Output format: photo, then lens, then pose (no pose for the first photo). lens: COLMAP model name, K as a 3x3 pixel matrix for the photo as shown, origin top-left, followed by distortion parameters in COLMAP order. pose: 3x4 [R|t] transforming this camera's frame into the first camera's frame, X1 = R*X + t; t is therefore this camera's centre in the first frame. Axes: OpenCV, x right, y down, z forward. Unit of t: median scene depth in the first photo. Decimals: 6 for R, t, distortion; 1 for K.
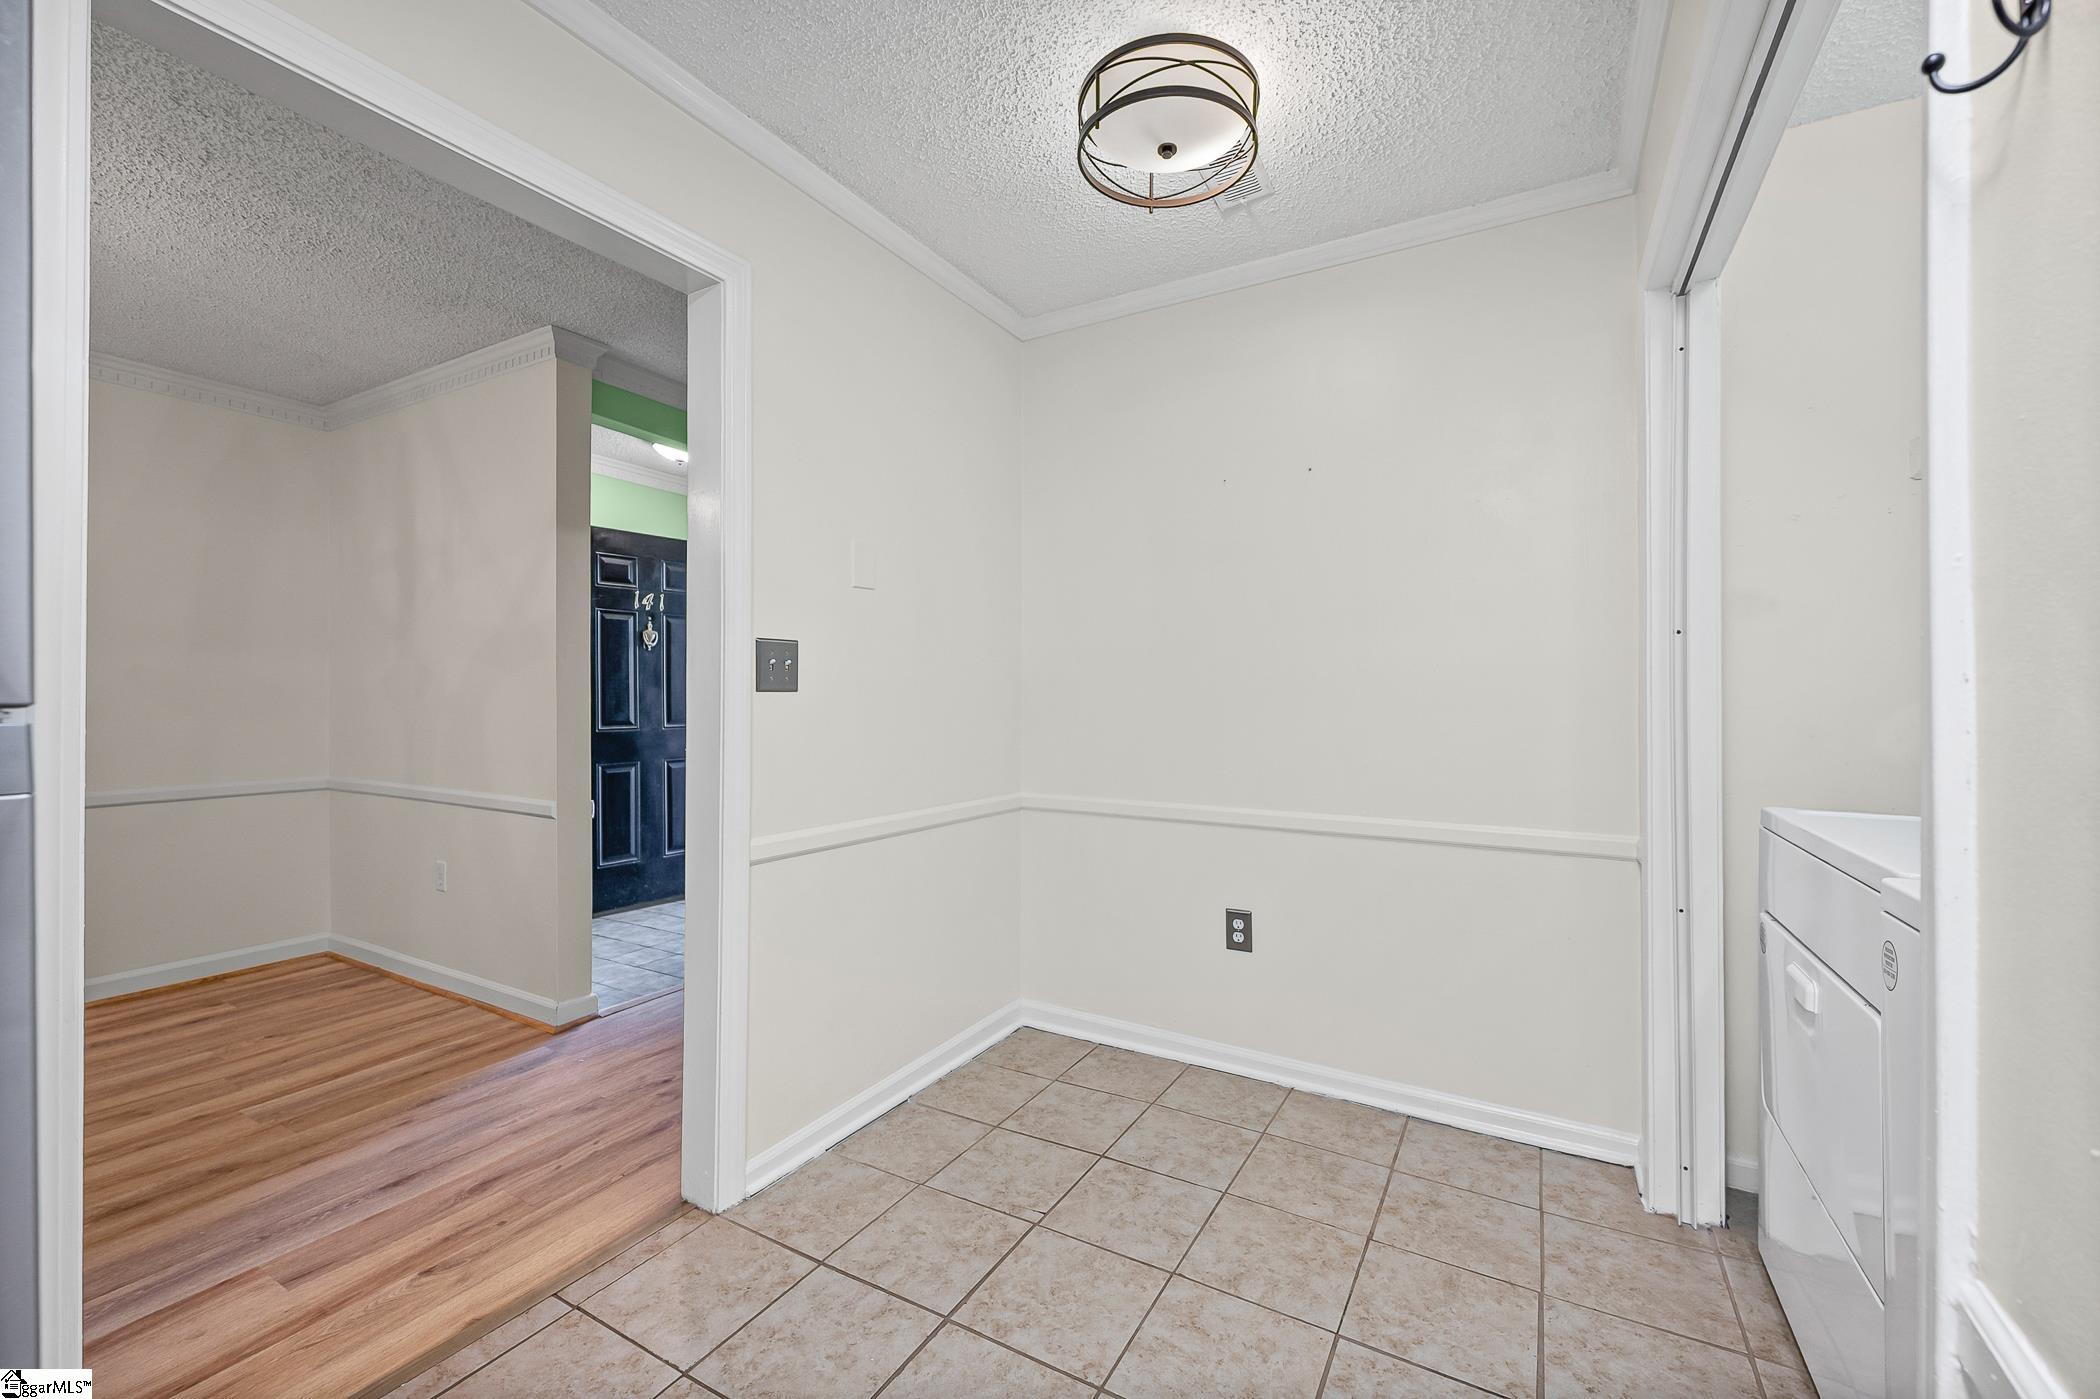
lens RADIAL K [[841.4, 0, 1048.3], [0, 841.4, 698.3], [0, 0, 1]] dist [0.002979, -0.000750]
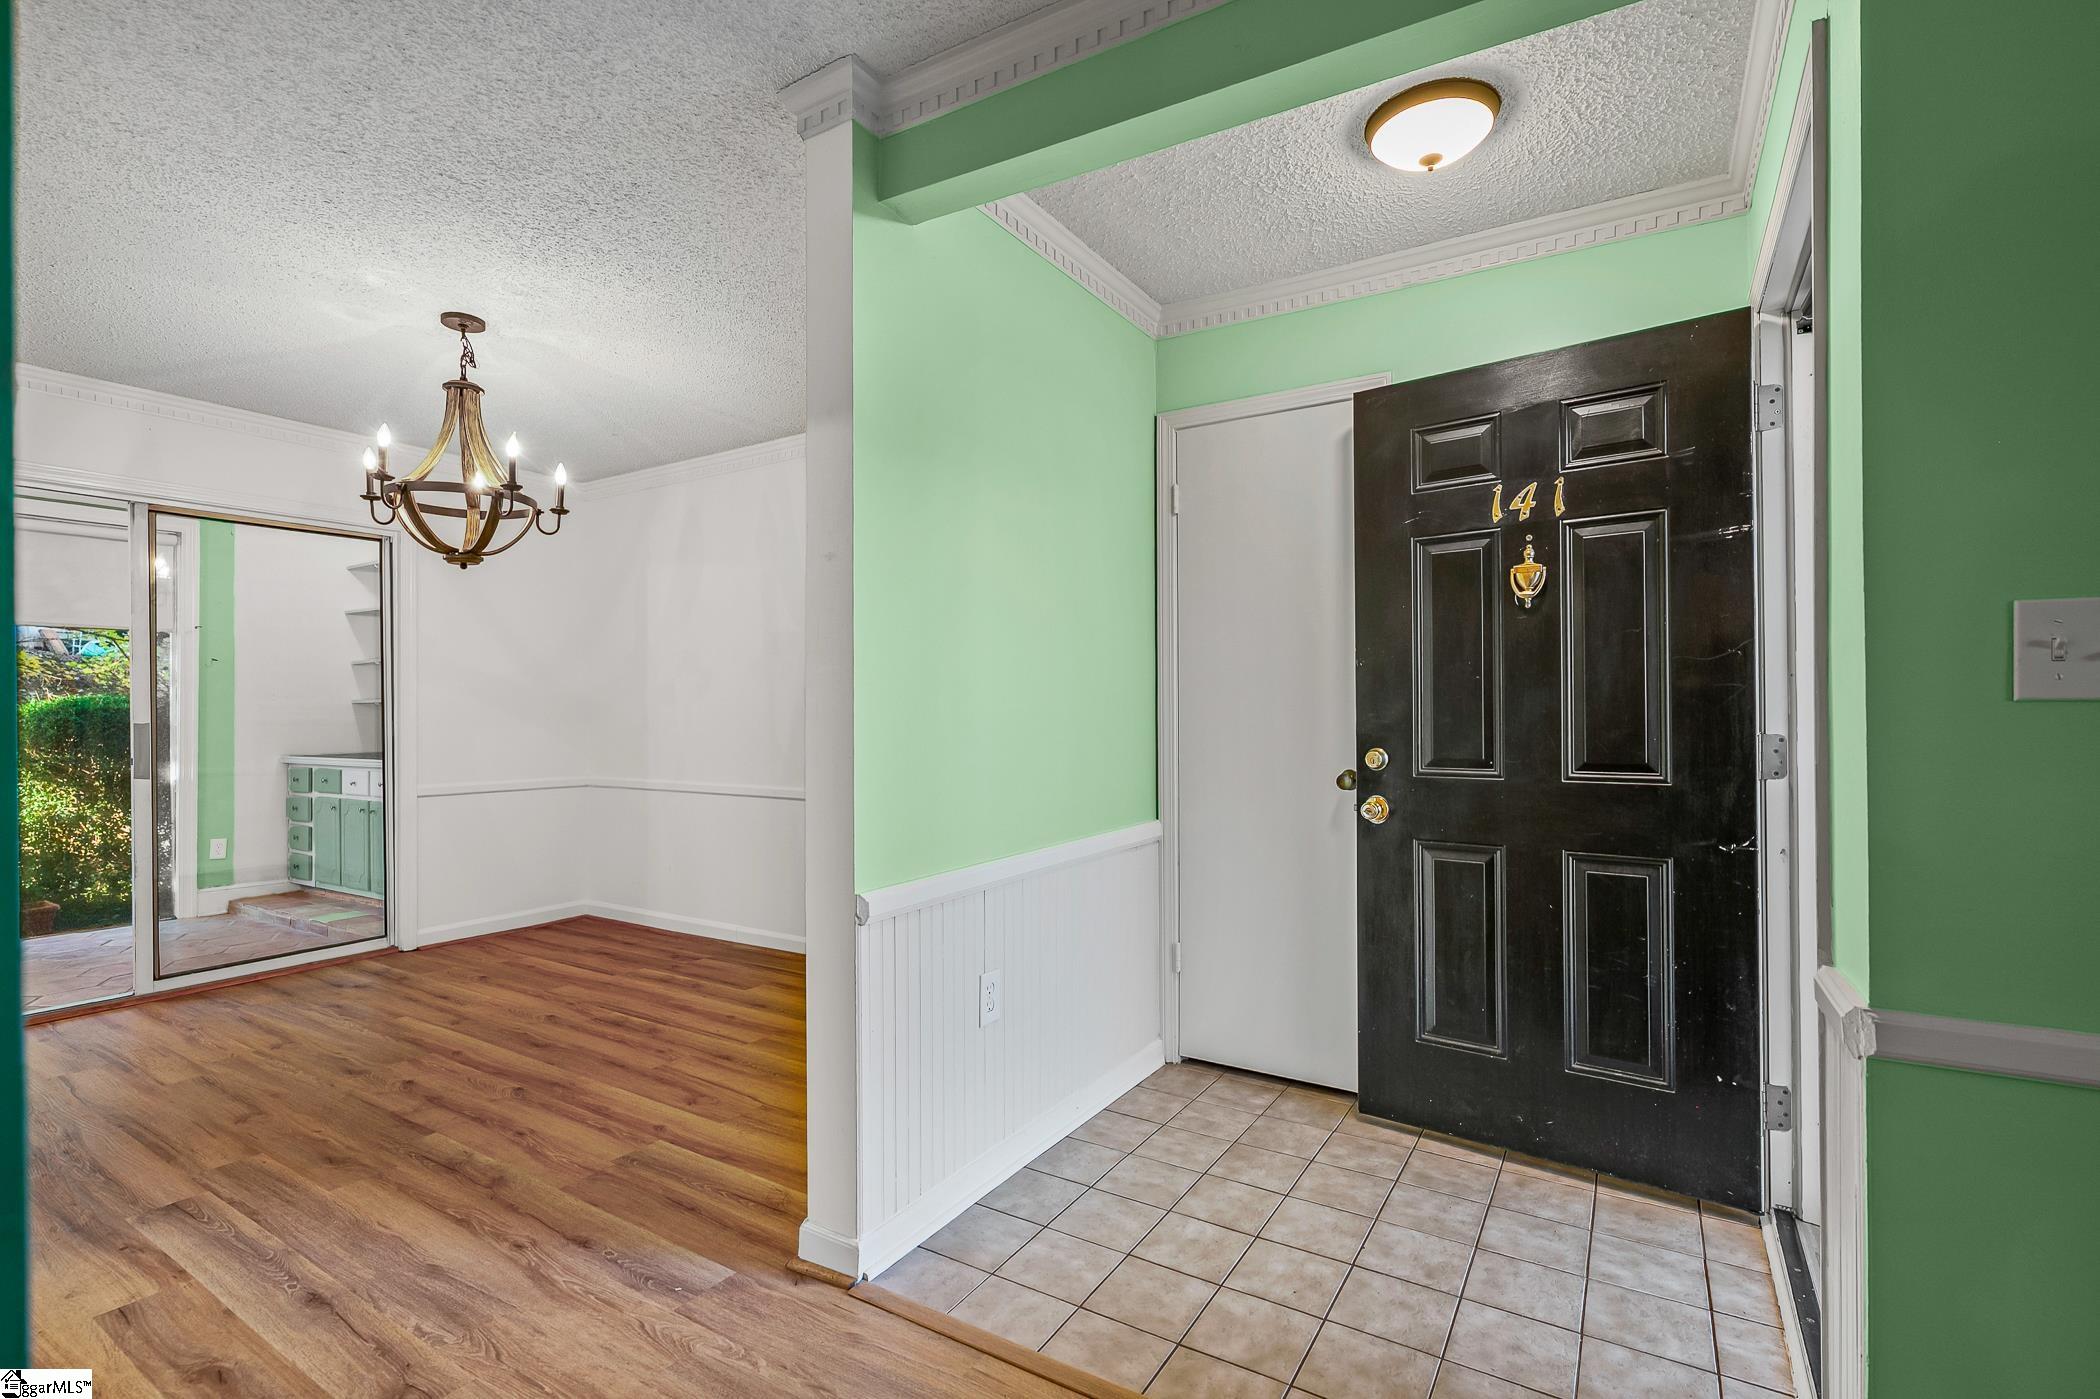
lens RADIAL K [[953.6, 0, 1055.9], [0, 953.6, 706.4], [0, 0, 1]] dist [-0.004005, 0.000928]
pose [[-0.040334, -0.005771, -0.999170, 0.098494], [0.001103, 0.999982, -0.005820, 0.000262], [0.999186, -0.001337, -0.040327, 1.317354]]
